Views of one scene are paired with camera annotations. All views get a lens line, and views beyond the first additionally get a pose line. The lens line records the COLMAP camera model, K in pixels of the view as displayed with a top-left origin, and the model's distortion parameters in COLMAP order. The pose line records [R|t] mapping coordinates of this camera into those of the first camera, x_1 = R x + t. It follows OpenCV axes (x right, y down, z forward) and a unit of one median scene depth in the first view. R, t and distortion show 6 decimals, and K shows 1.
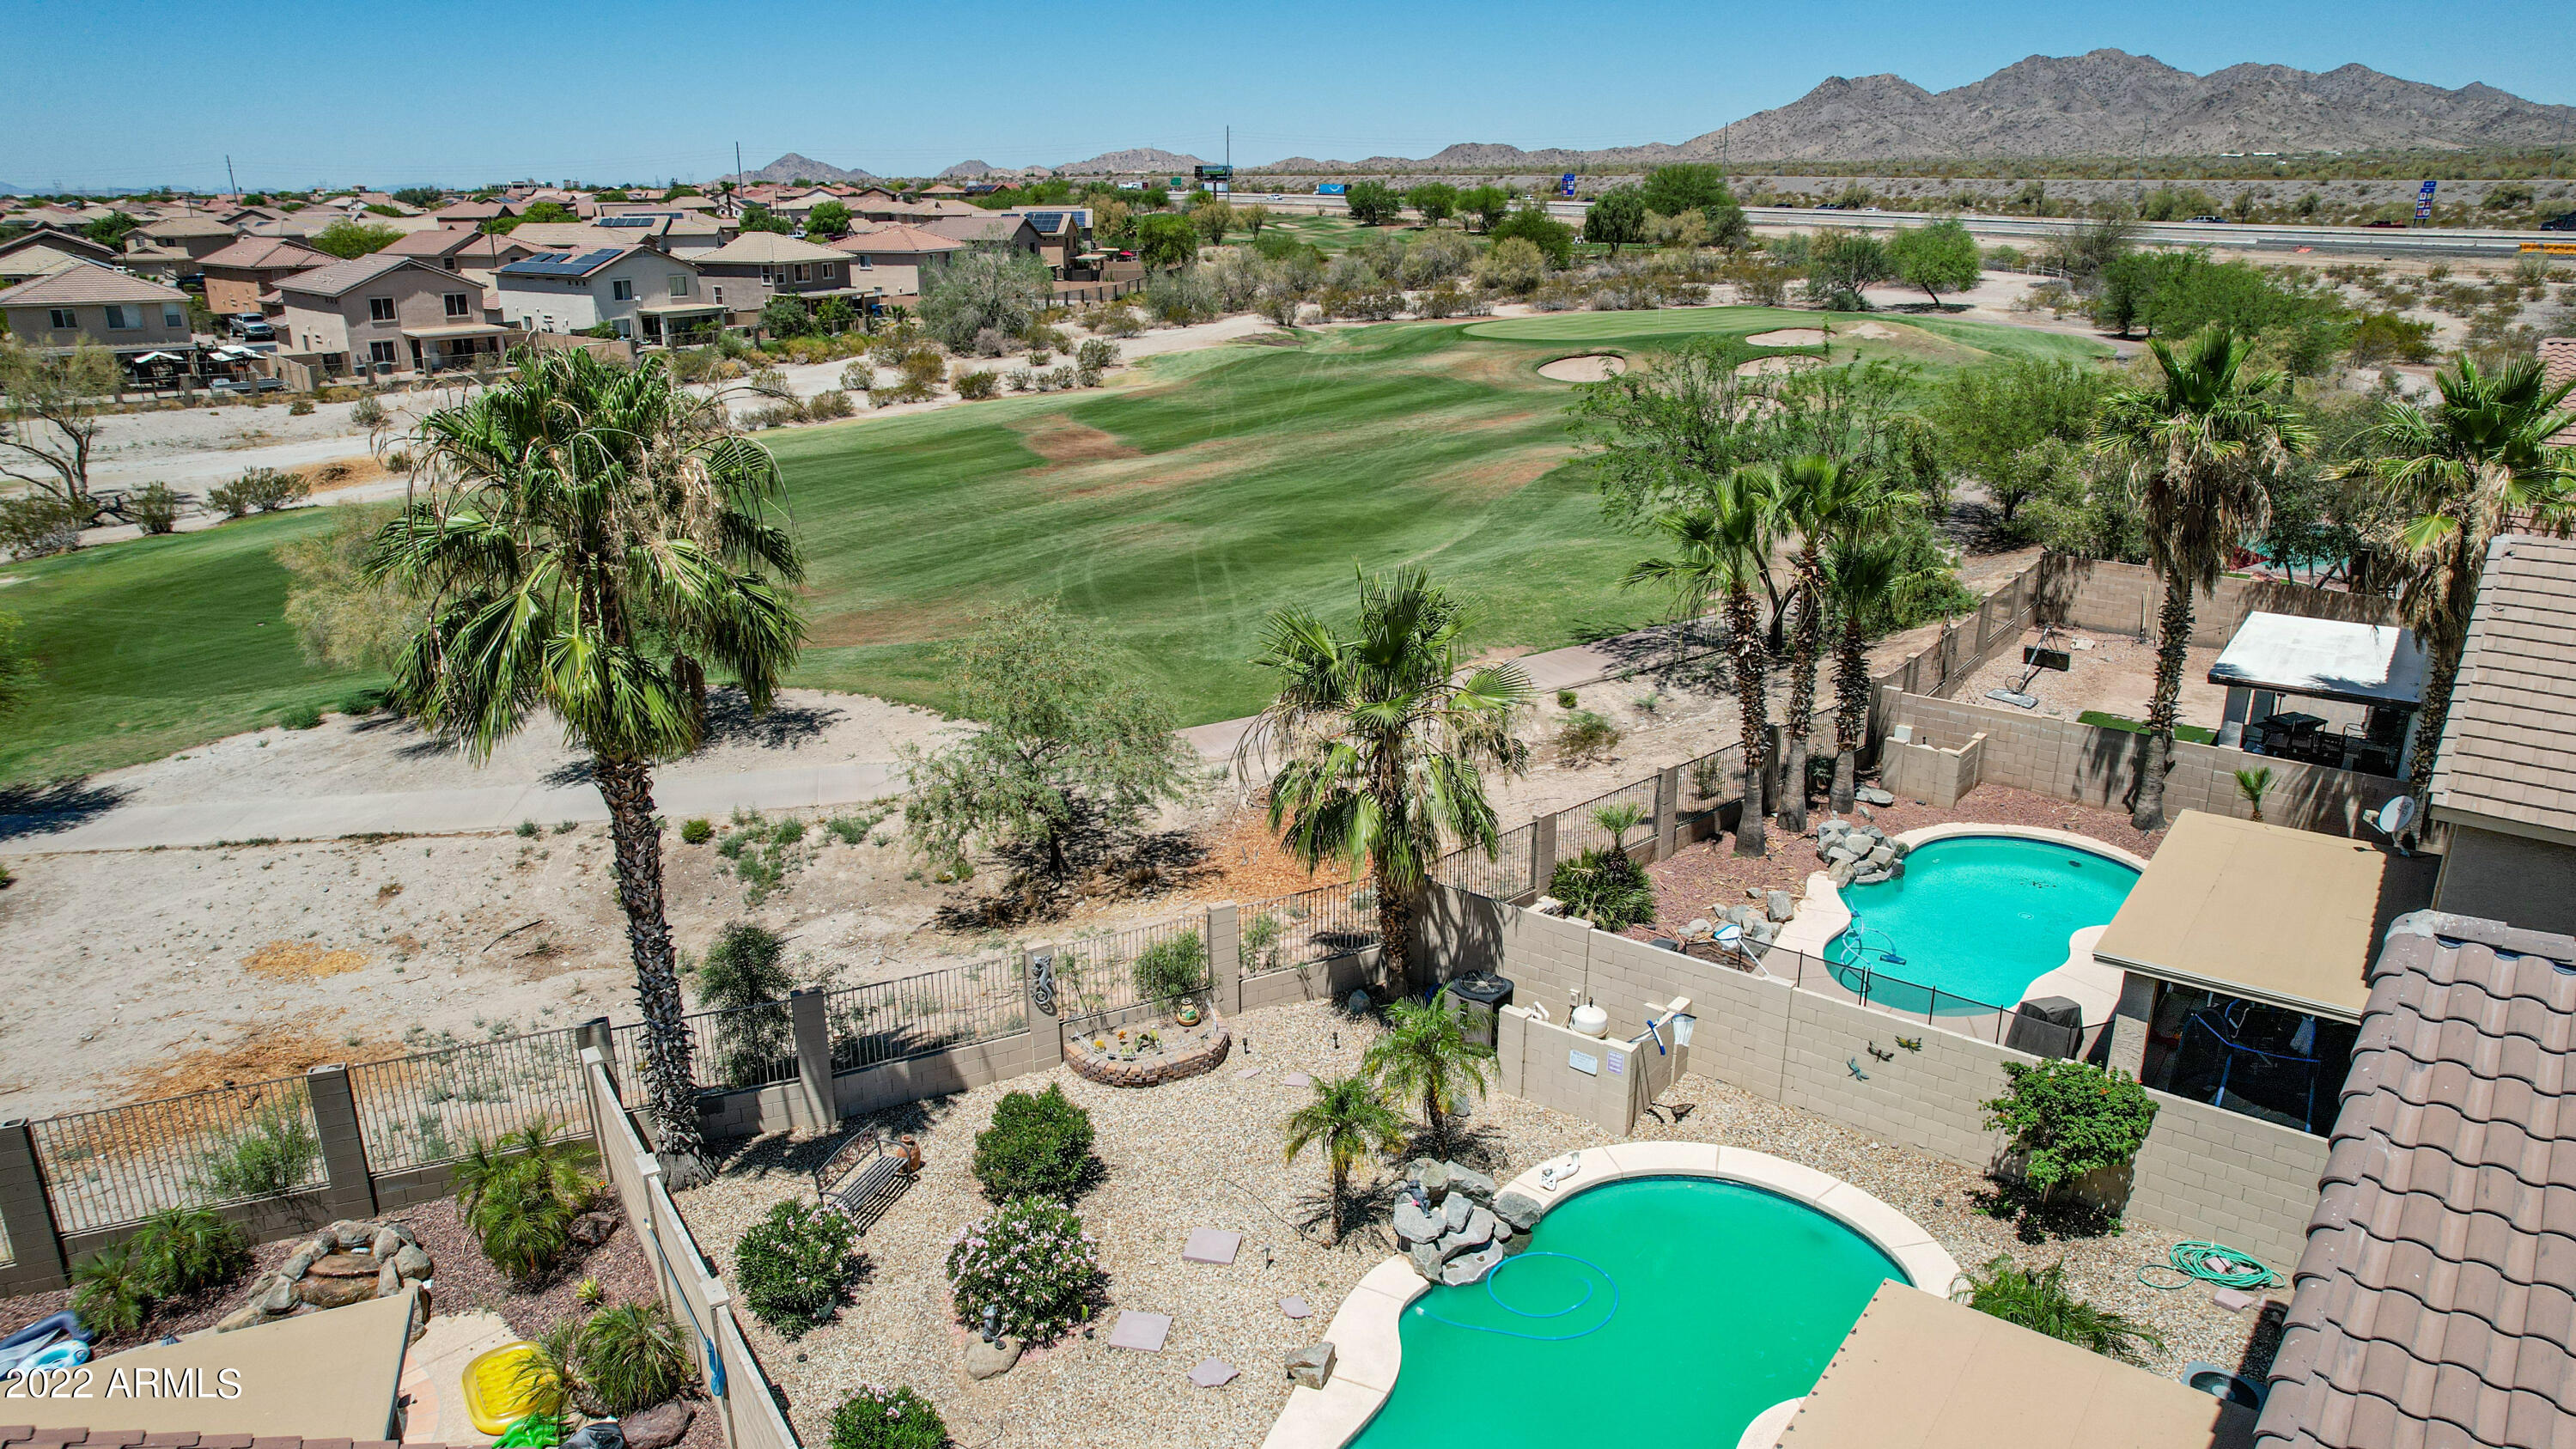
lens RADIAL K [[1655.1, 0, 1299.2], [0, 1655.1, 720.4], [0, 0, 1]] dist [-0.075781, 0.066229]
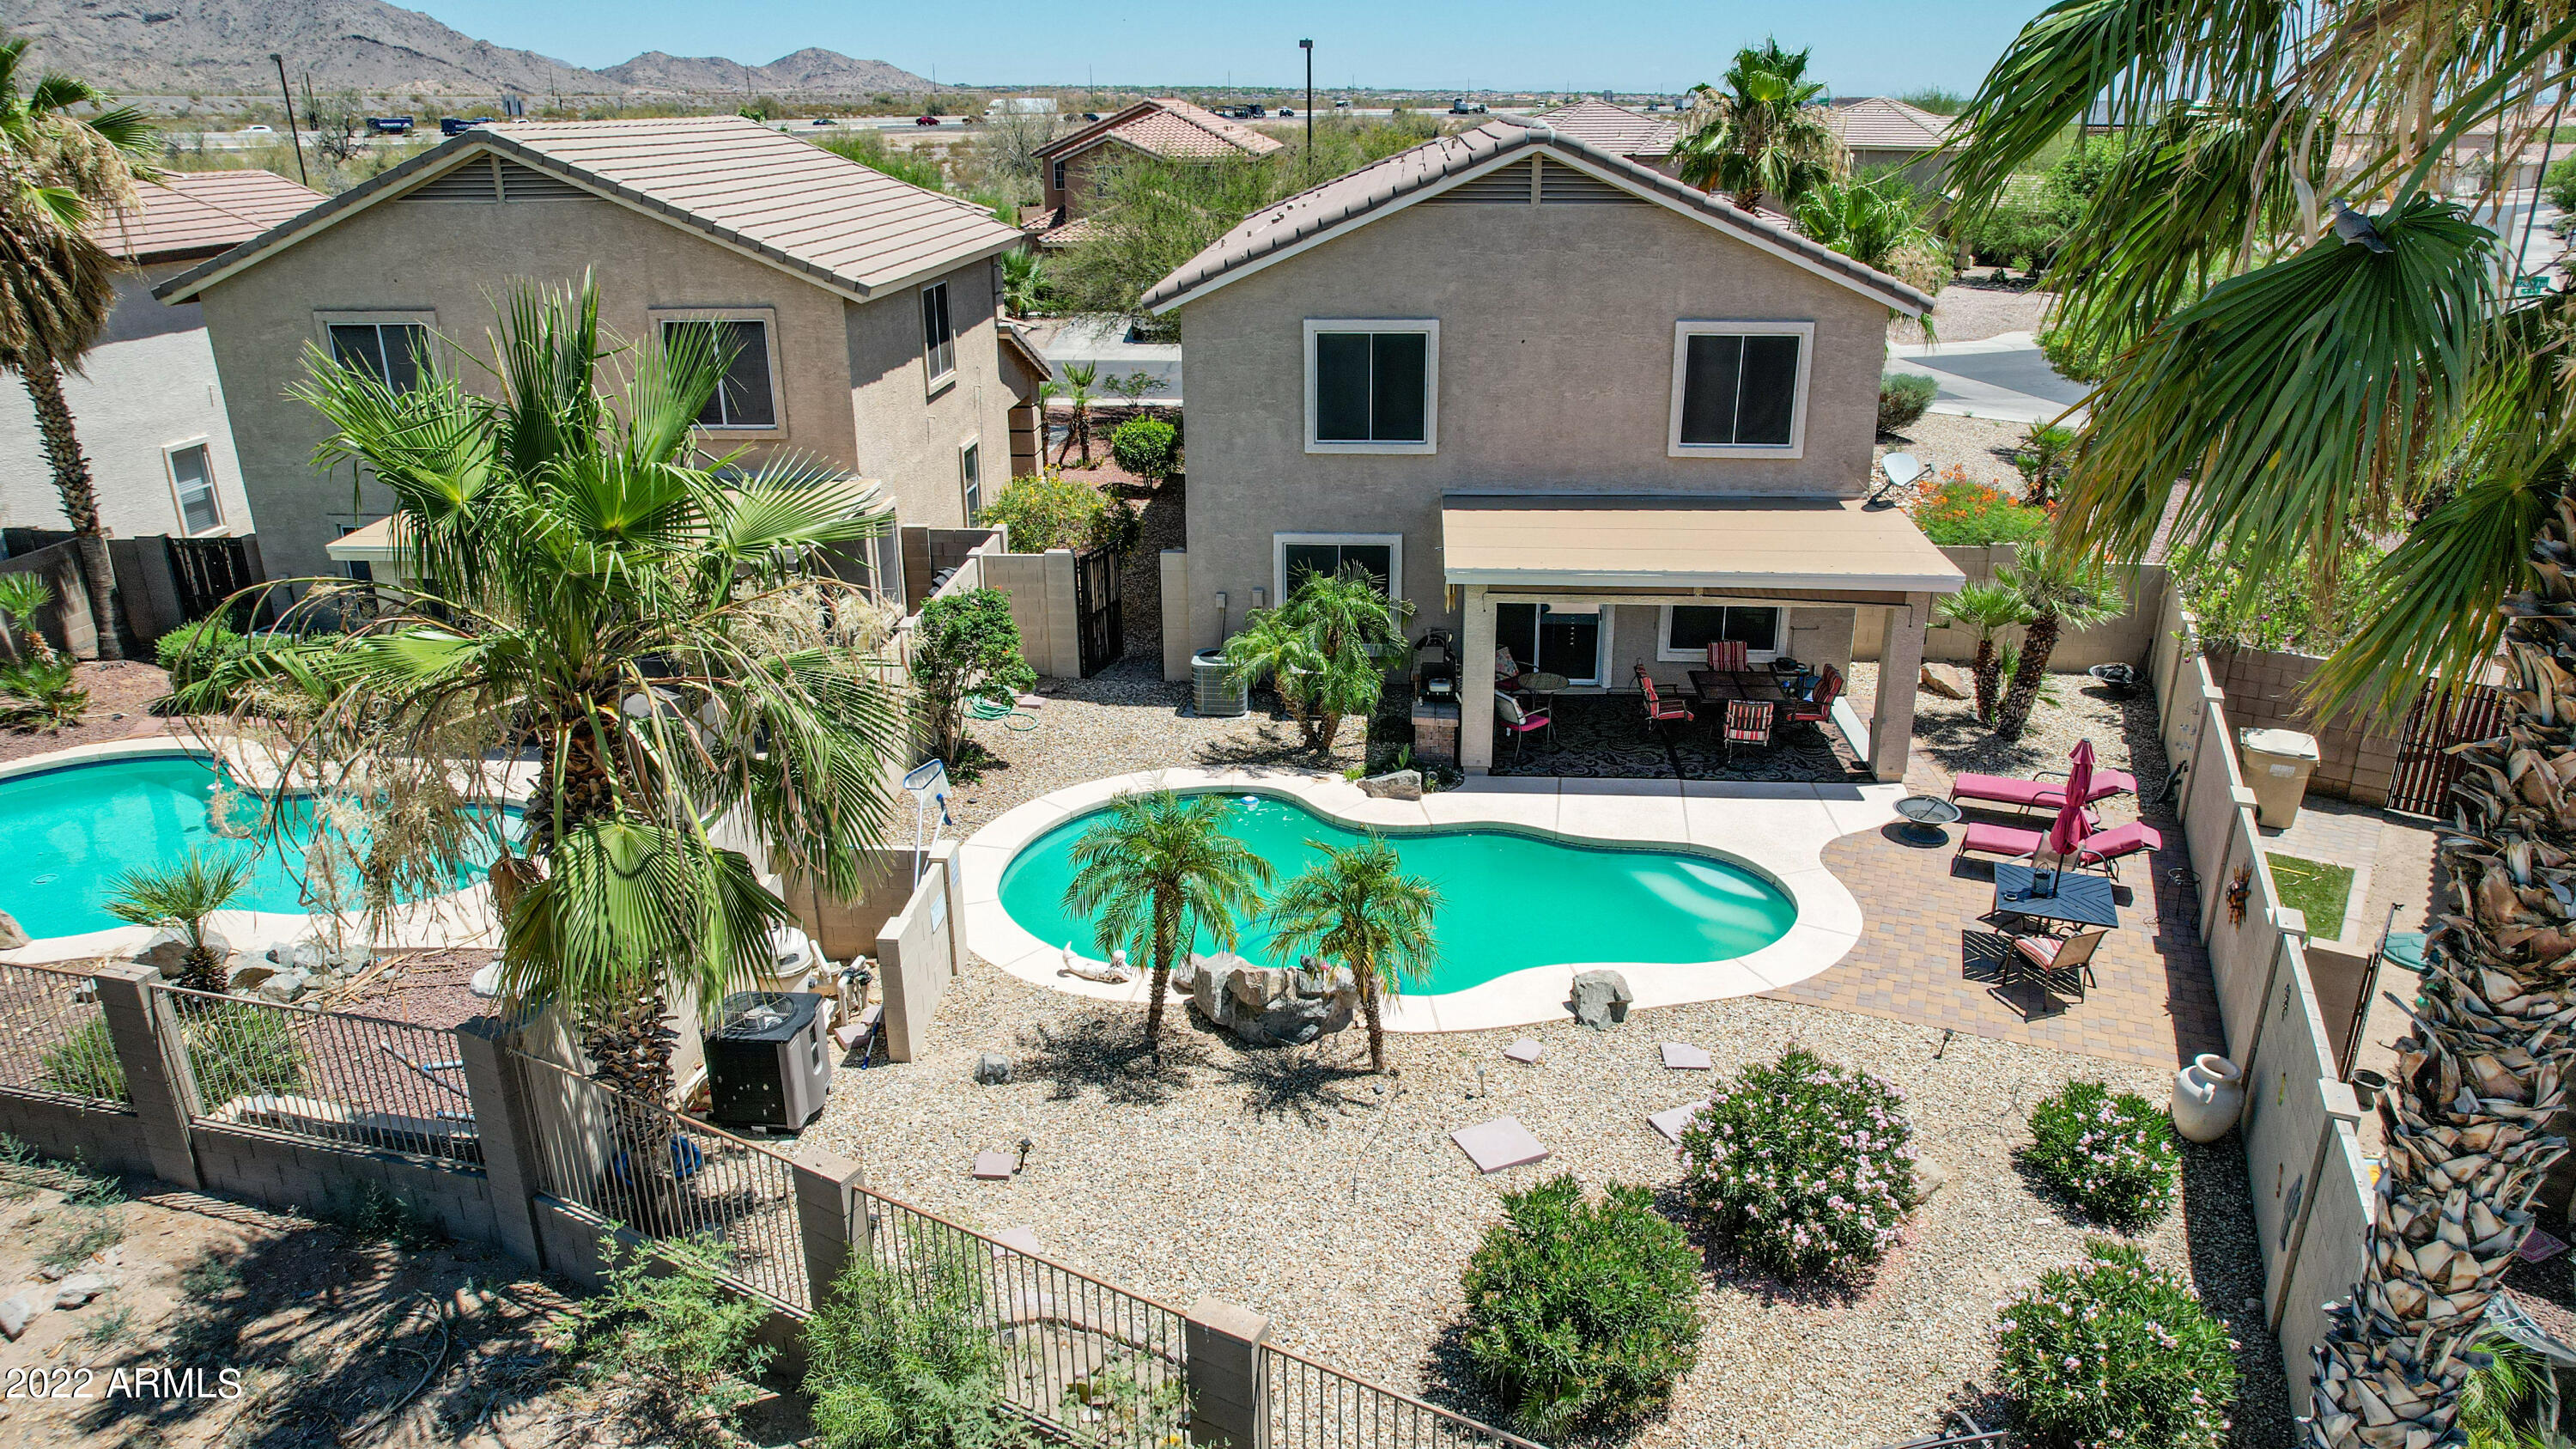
lens RADIAL K [[1655.3, 0, 1299.2], [0, 1655.3, 720.4], [0, 0, 1]] dist [-0.075781, 0.066229]
pose [[-0.547376, -0.288630, 0.785539, -0.308447], [0.270831, 0.827041, 0.492599, -0.113483], [-0.791852, 0.482385, -0.374532, 0.774474]]
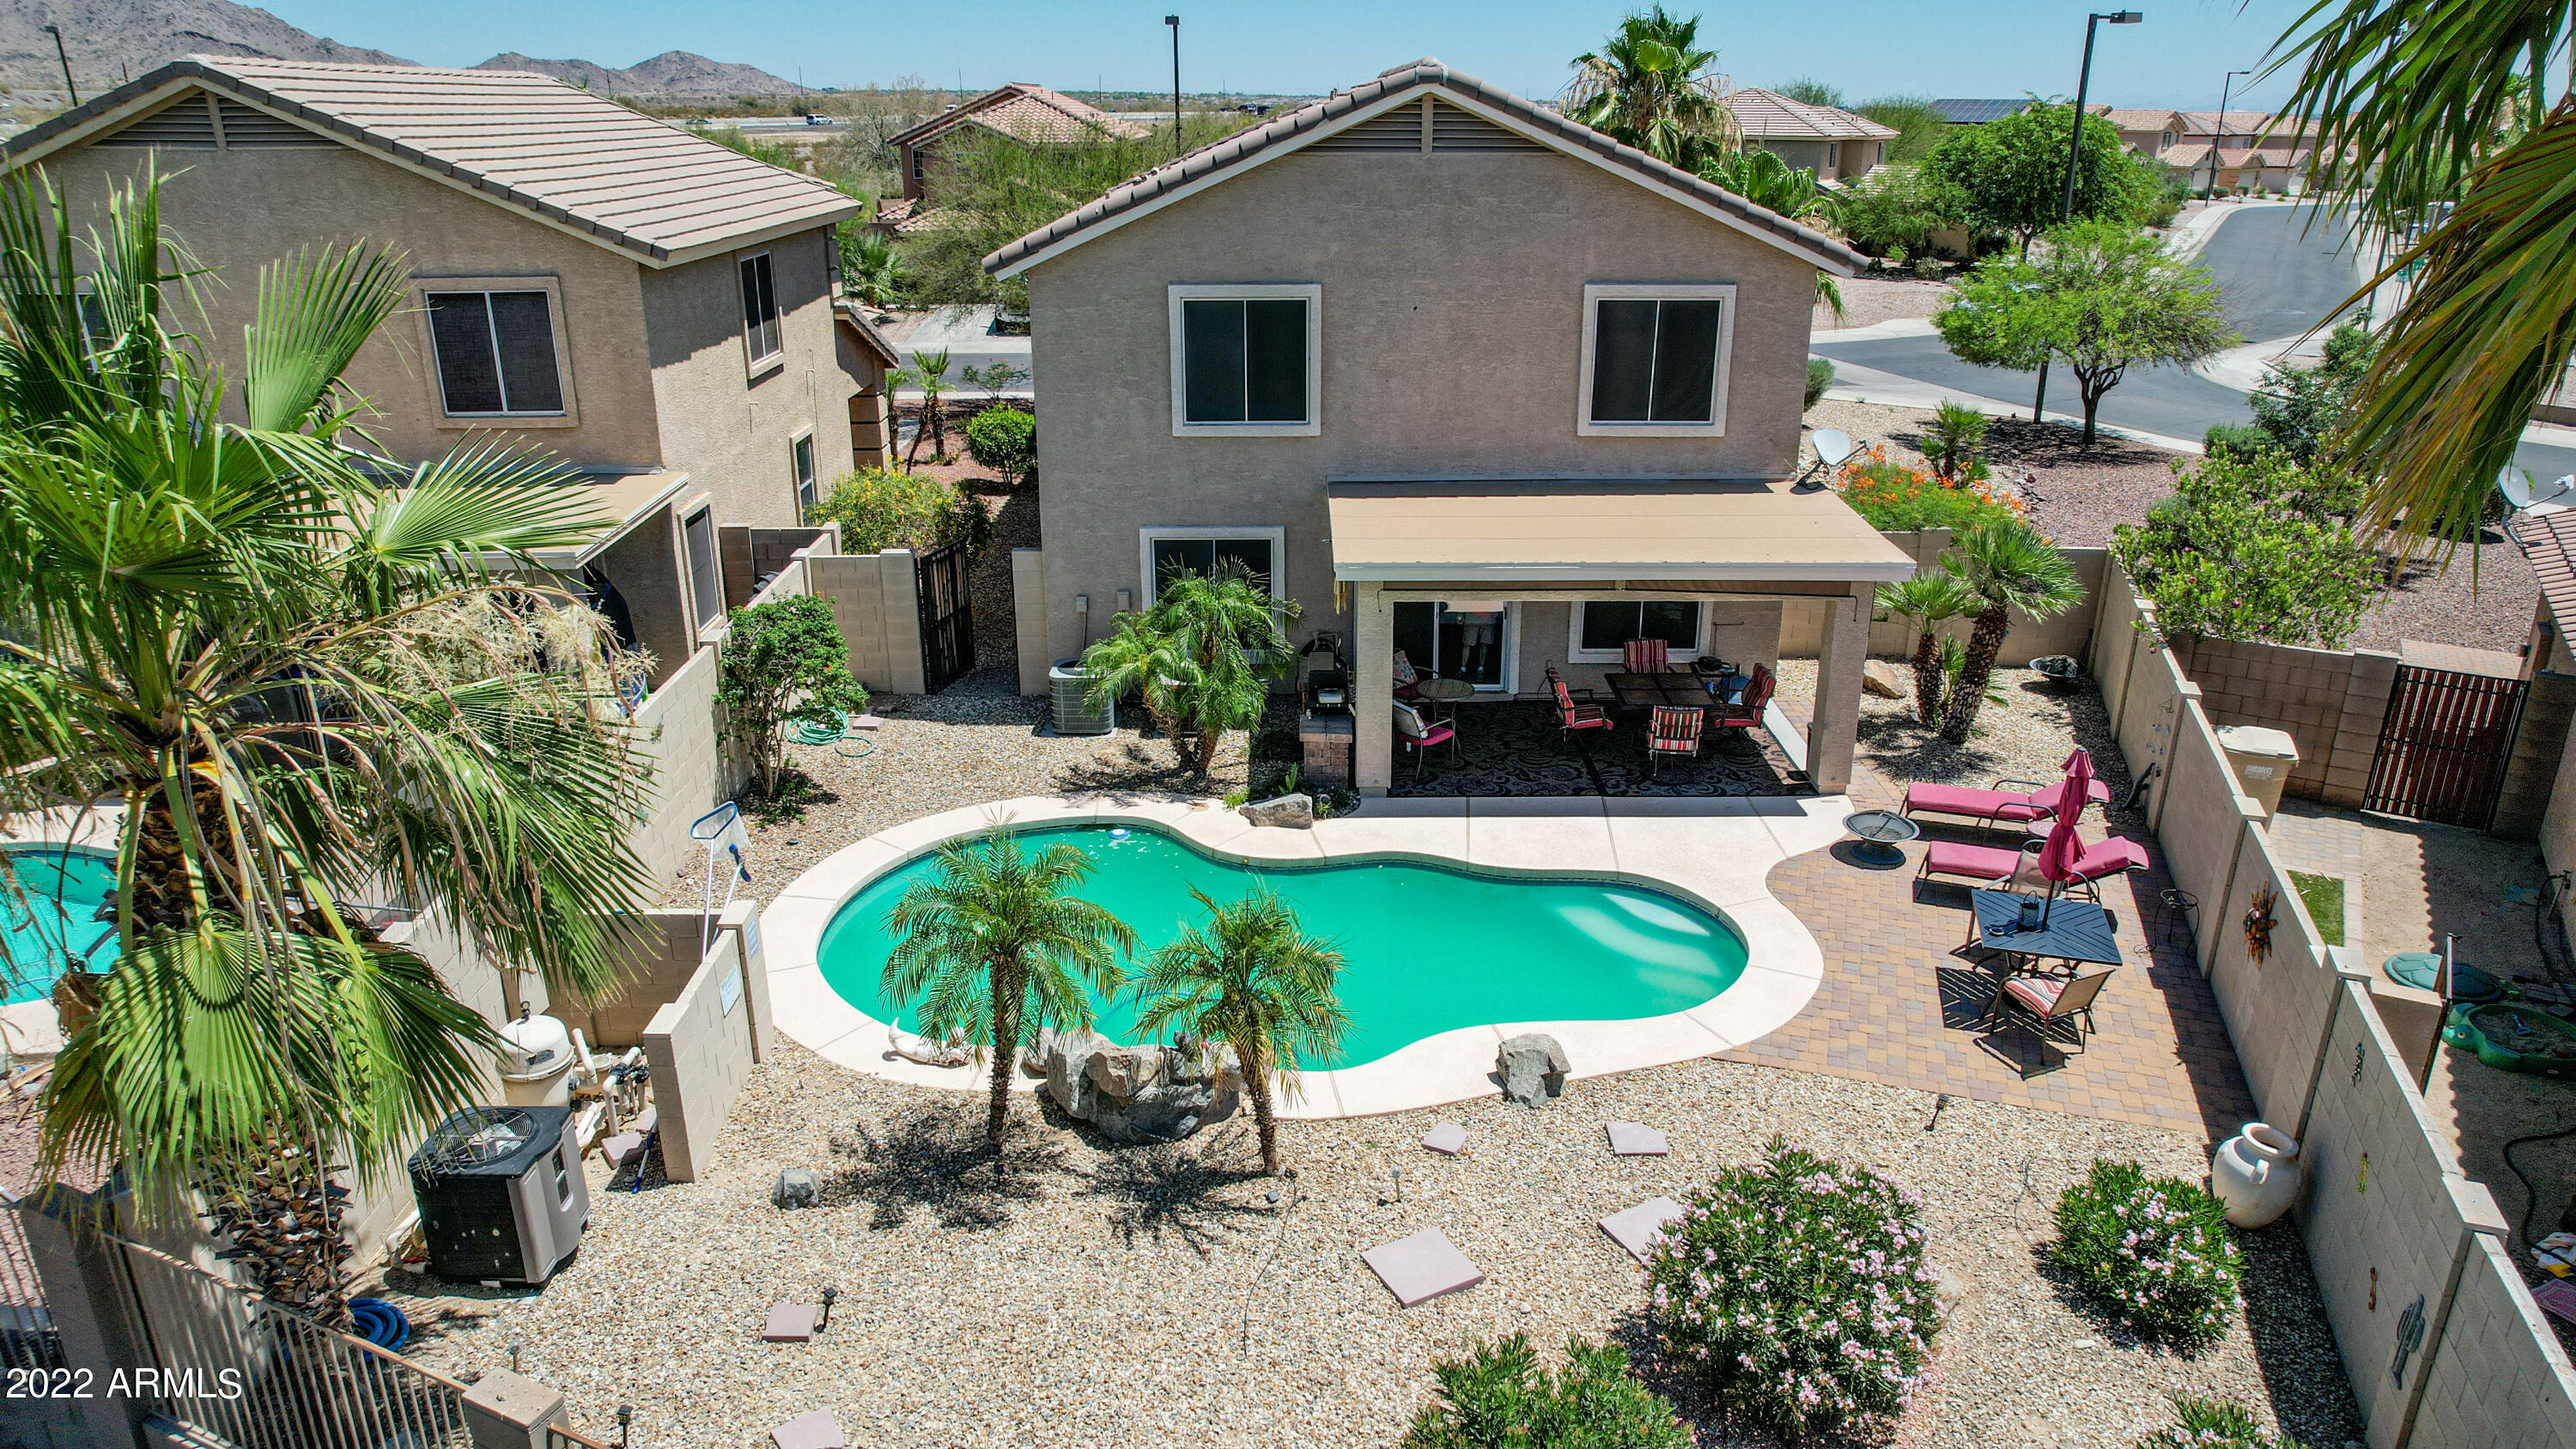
lens RADIAL K [[1650.3, 0, 1300.3], [0, 1650.3, 715.9], [0, 0, 1]] dist [-0.079285, 0.074007]
pose [[-0.608036, -0.274288, 0.745022, -0.243995], [0.252301, 0.823015, 0.508912, -0.076766], [-0.752753, 0.497406, -0.431219, 0.737514]]
